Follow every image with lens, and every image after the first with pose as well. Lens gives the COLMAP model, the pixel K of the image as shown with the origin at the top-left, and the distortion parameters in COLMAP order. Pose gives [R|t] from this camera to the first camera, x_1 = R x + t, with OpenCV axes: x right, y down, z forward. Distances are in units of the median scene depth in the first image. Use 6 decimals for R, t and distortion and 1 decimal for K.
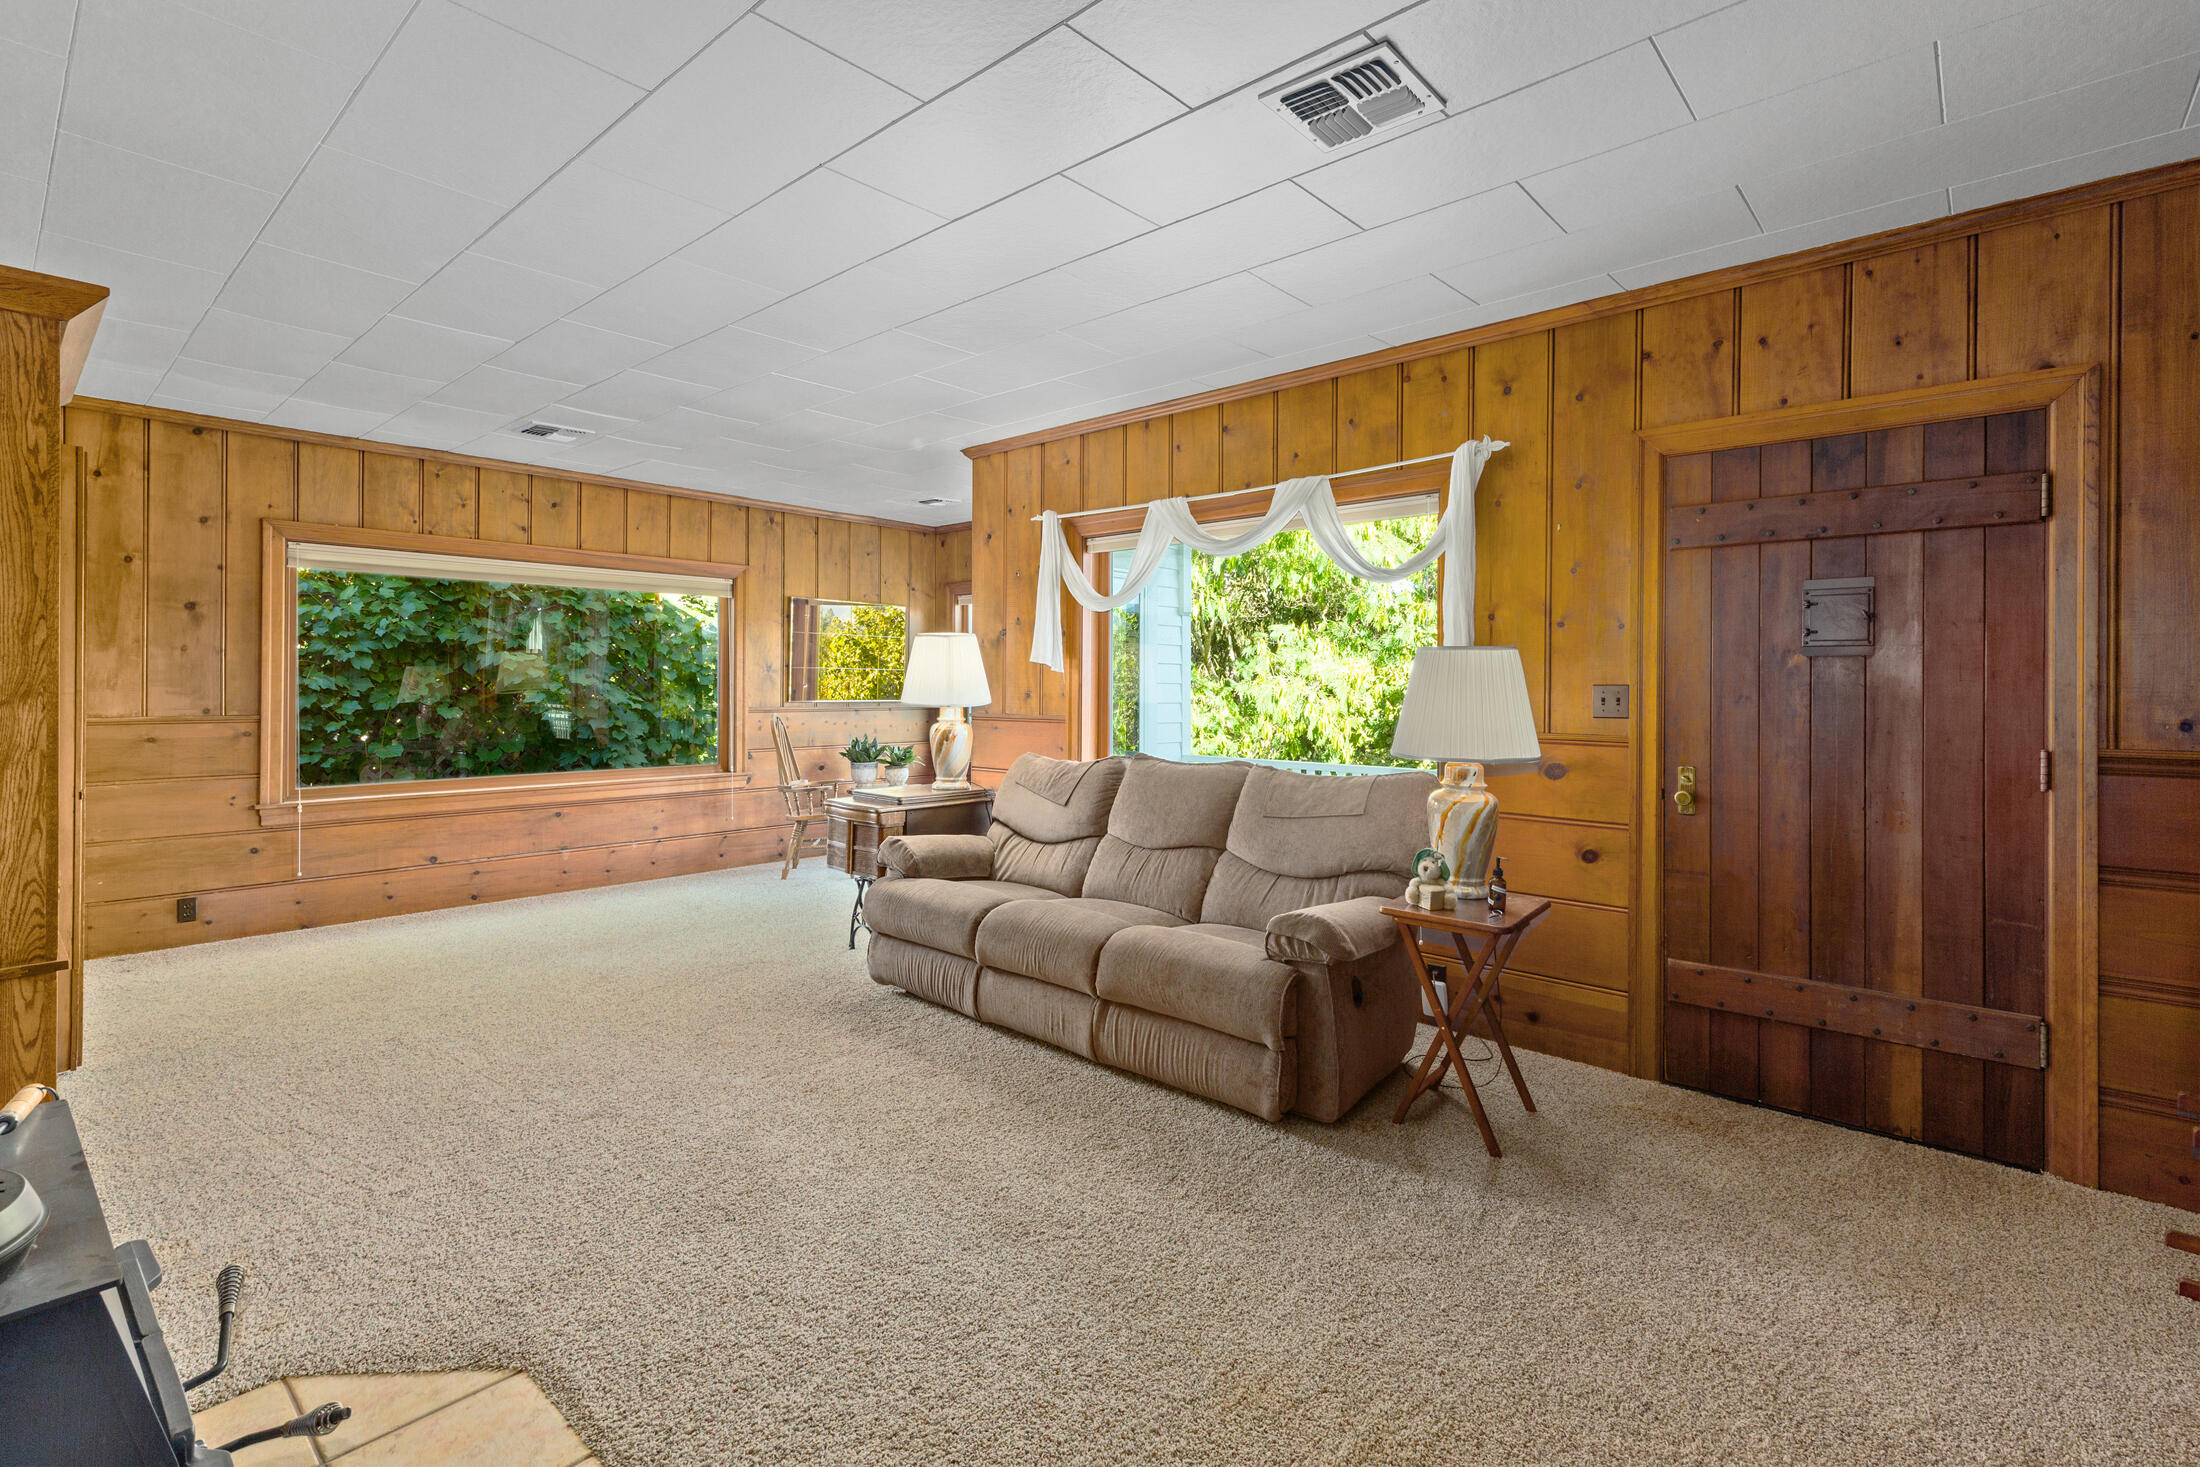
lens RADIAL K [[1005.2, 0, 1113.7], [0, 1005.2, 683.1], [0, 0, 1]] dist [0.007193, -0.001347]
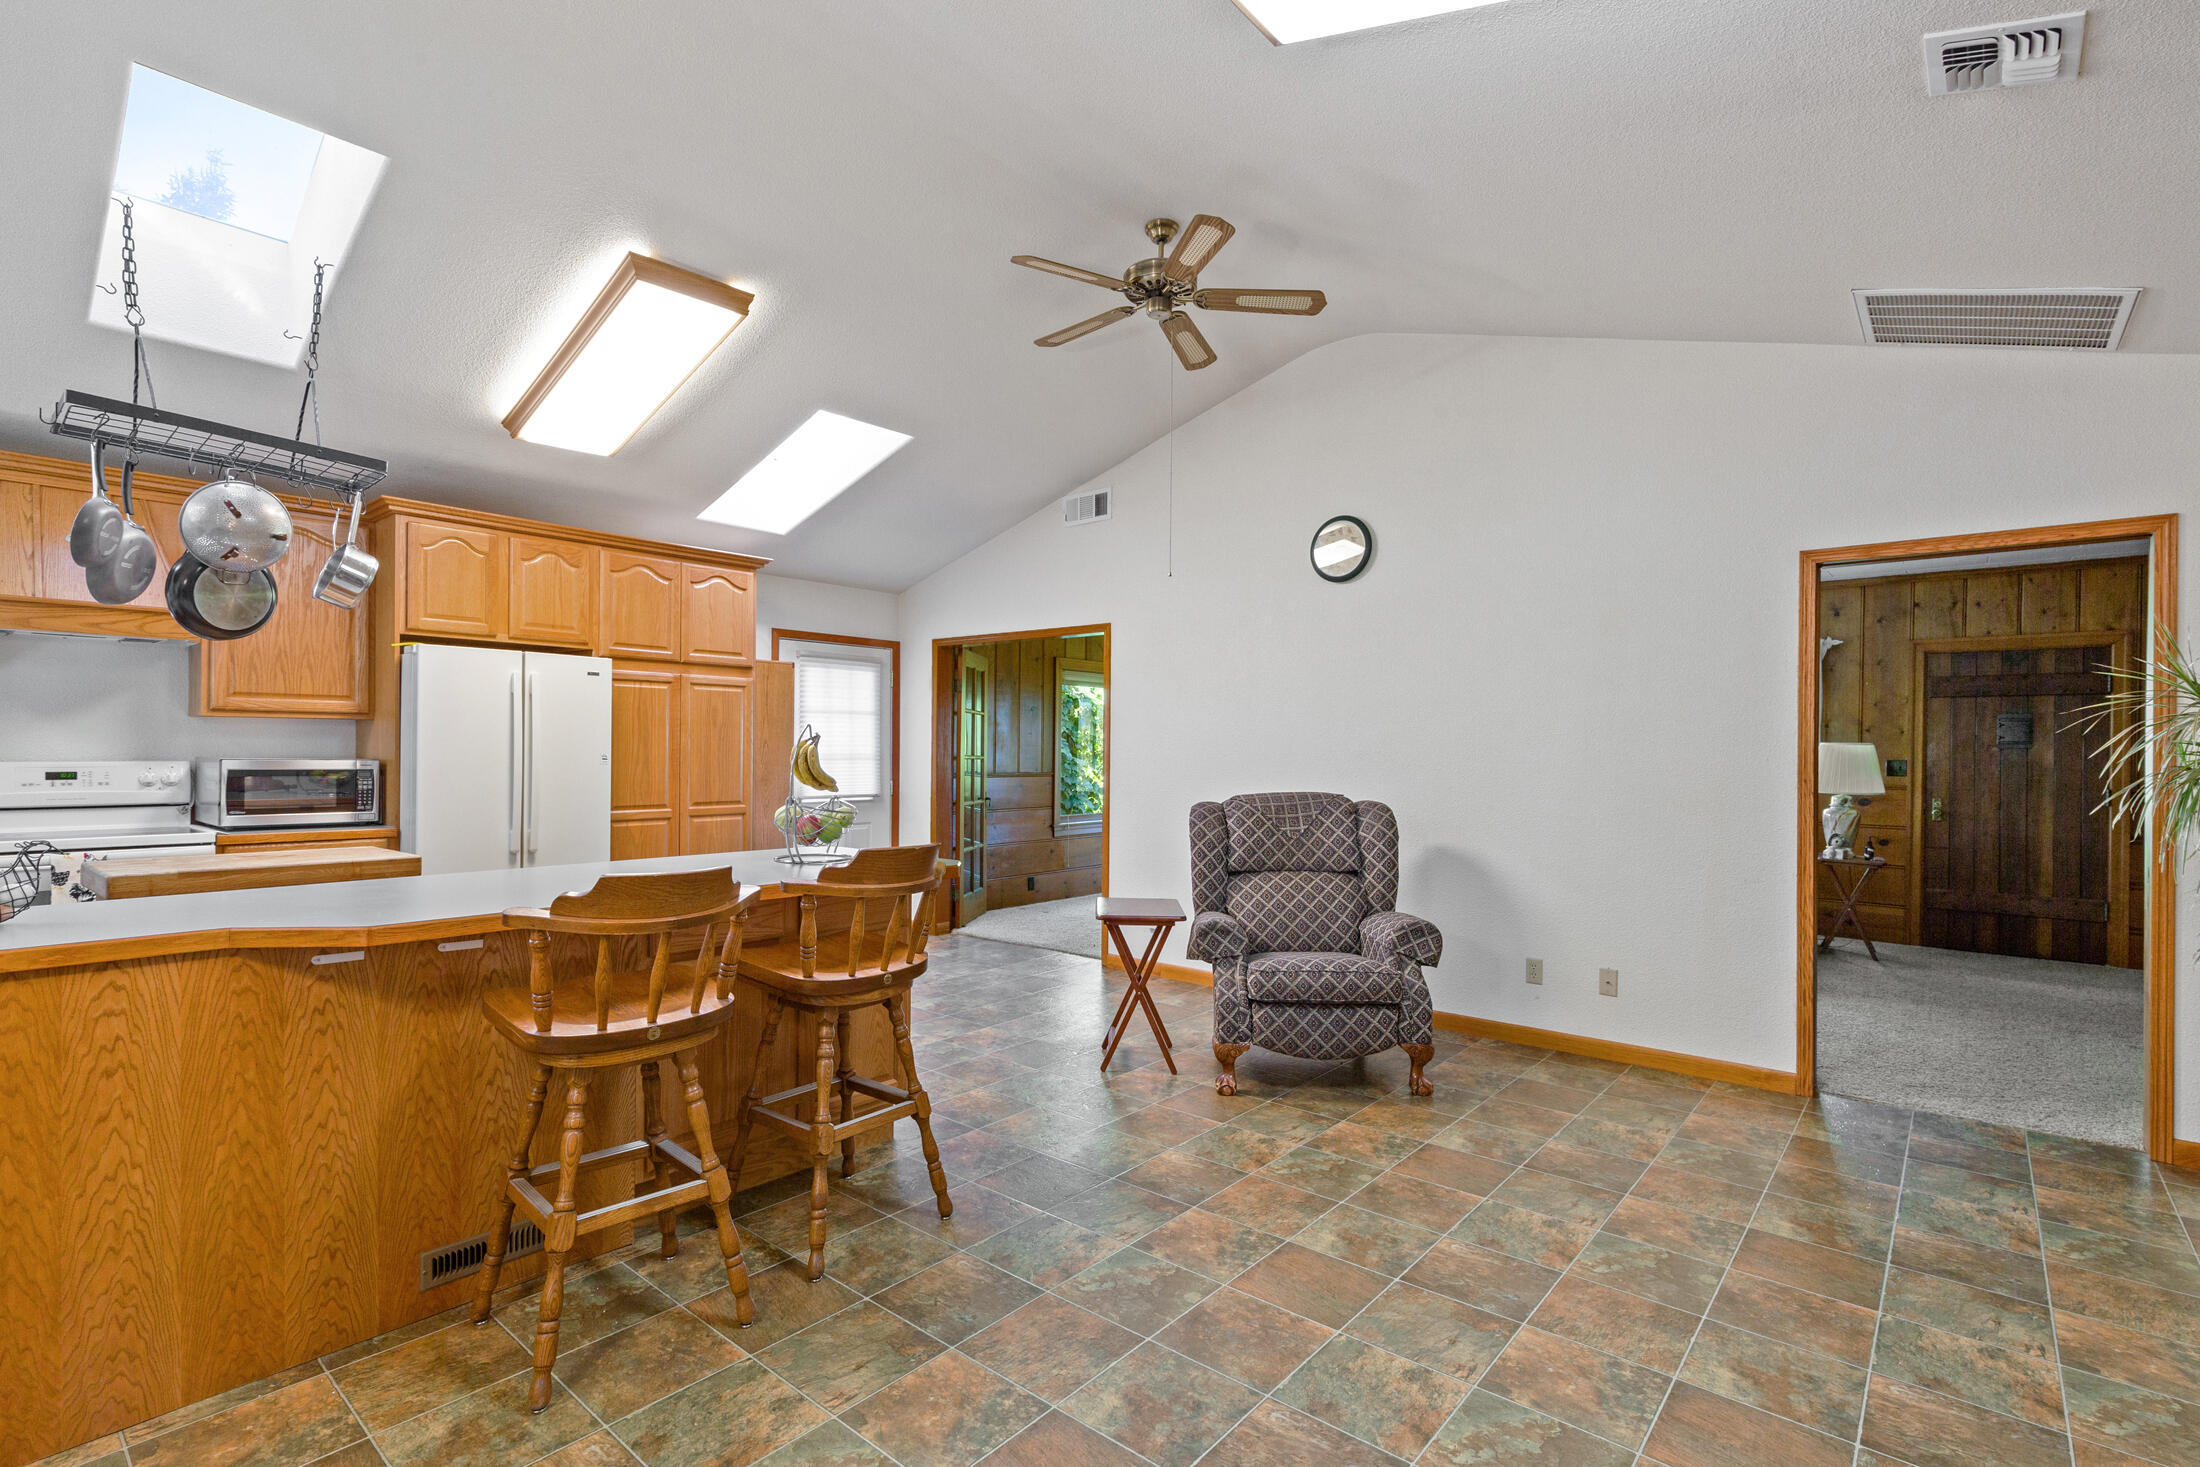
lens RADIAL K [[1005.2, 0, 1126.6], [0, 1005.2, 752.4], [0, 0, 1]] dist [0.007193, -0.001347]
pose [[0.999739, 0.006569, 0.021900, -0.804643], [-0.006691, 0.999962, 0.005516, -0.010640], [-0.021863, -0.005661, 0.999745, -0.741691]]
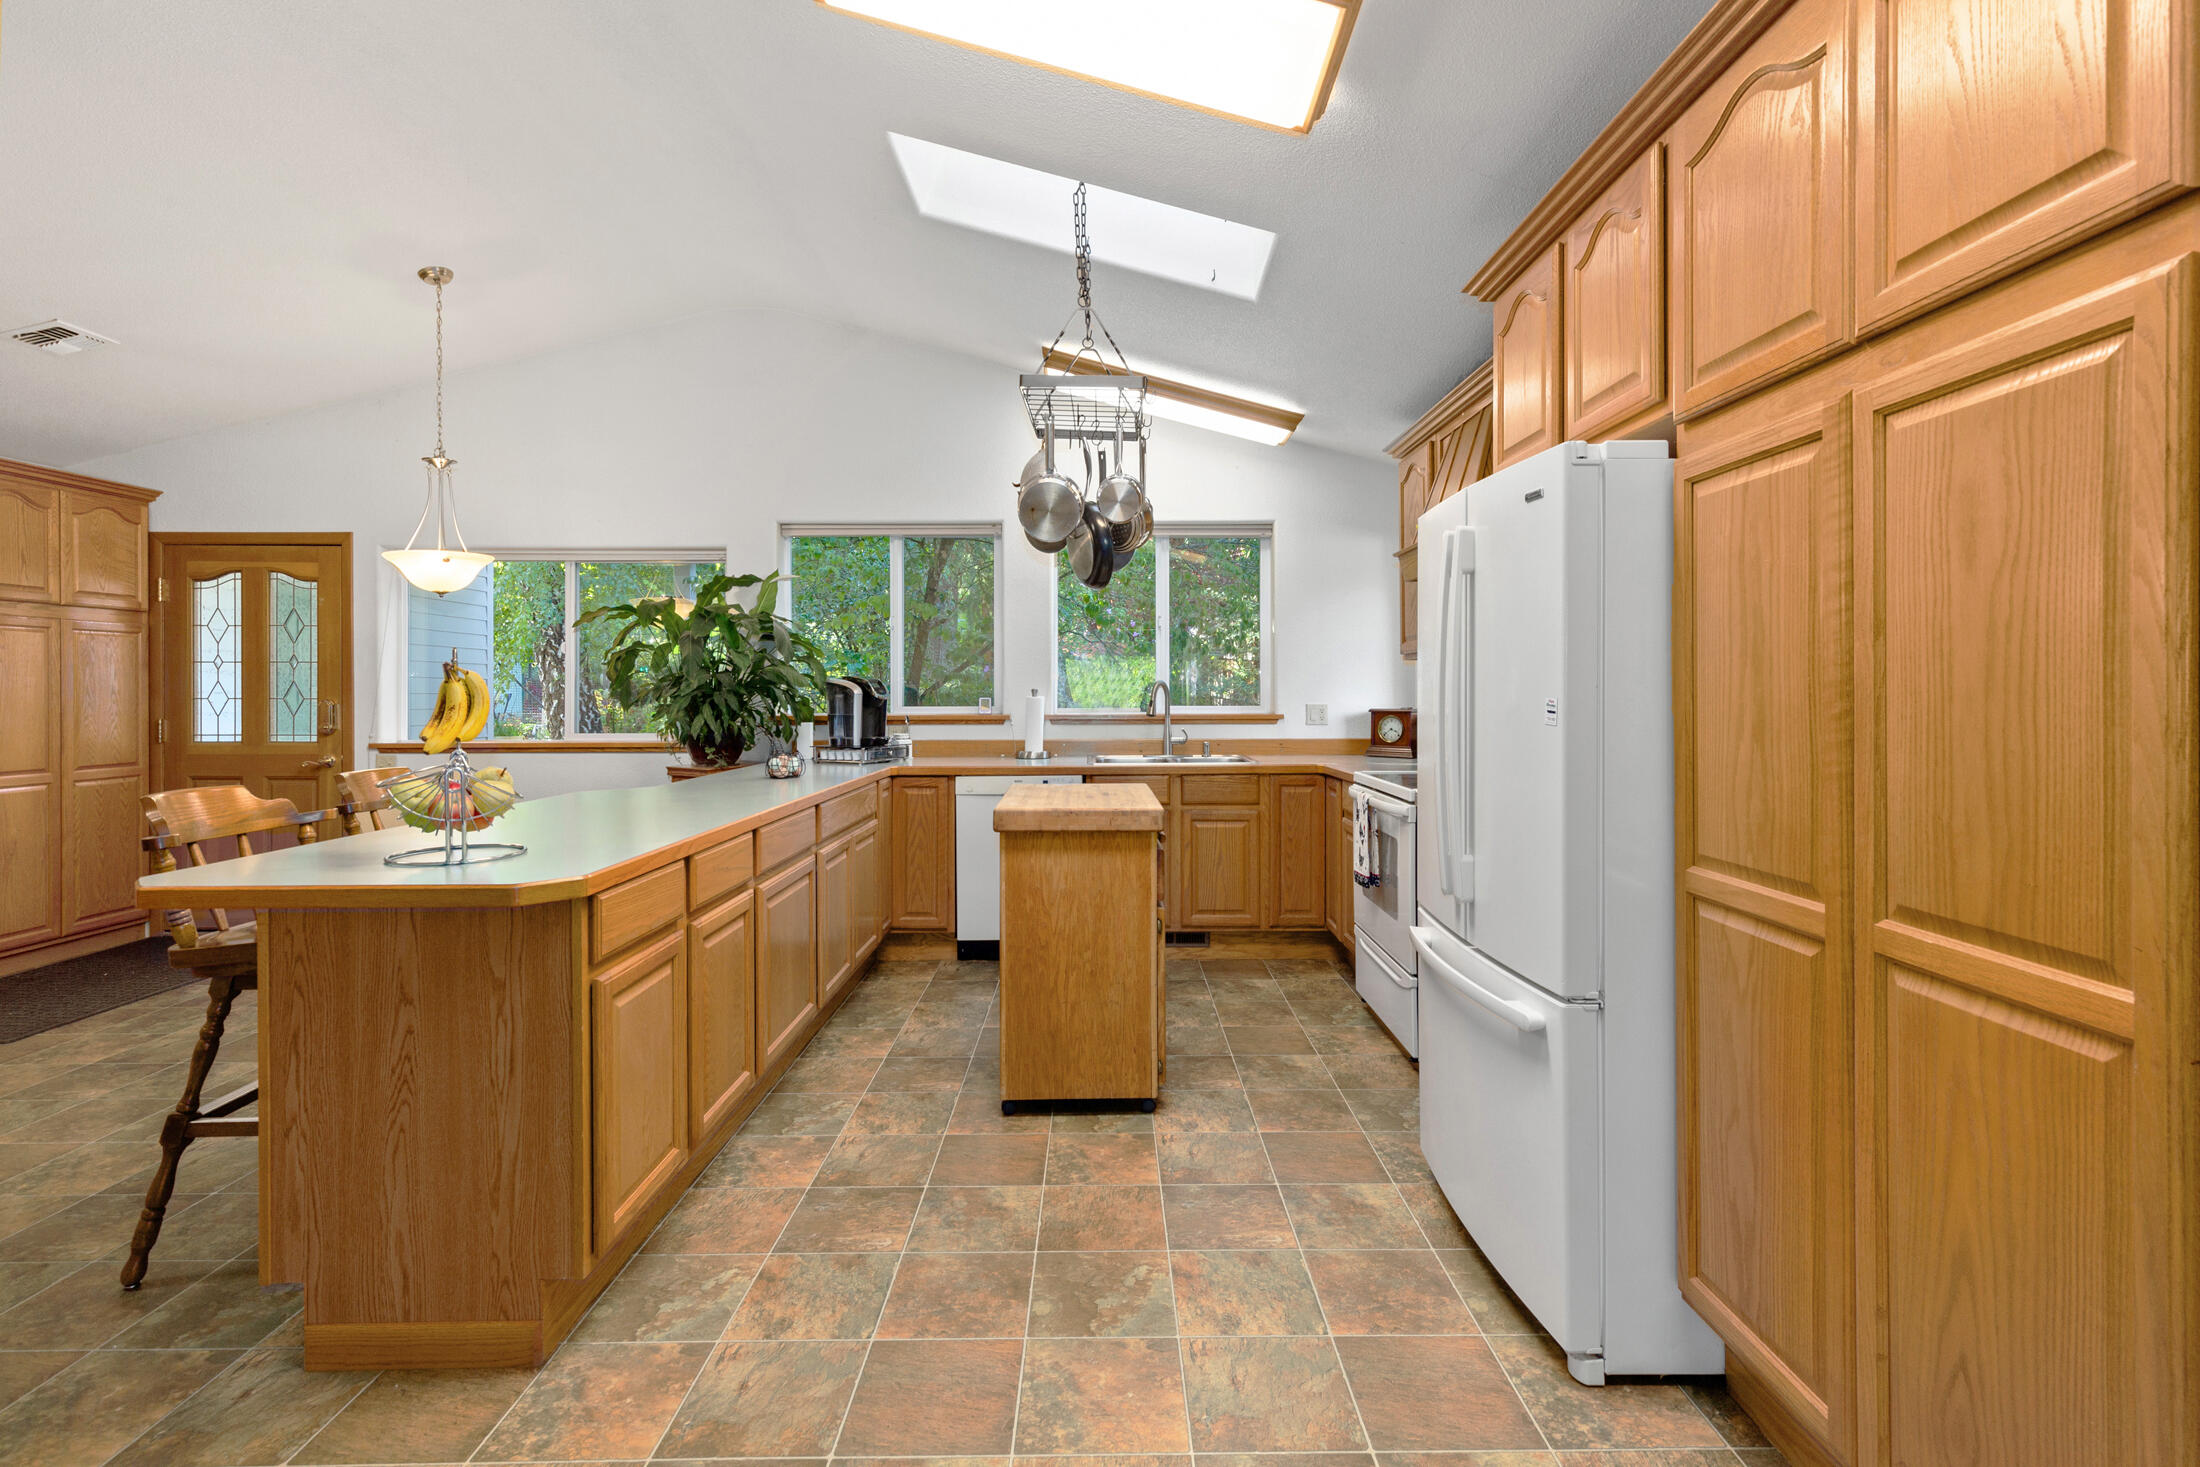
lens RADIAL K [[1005.2, 0, 1112.6], [0, 1005.2, 692.9], [0, 0, 1]] dist [0.007193, -0.001347]
pose [[-0.750411, 0.003047, -0.660965, -0.929527], [0.004345, 0.999991, -0.000323, -0.002772], [0.660957, -0.003114, -0.750417, 0.475638]]
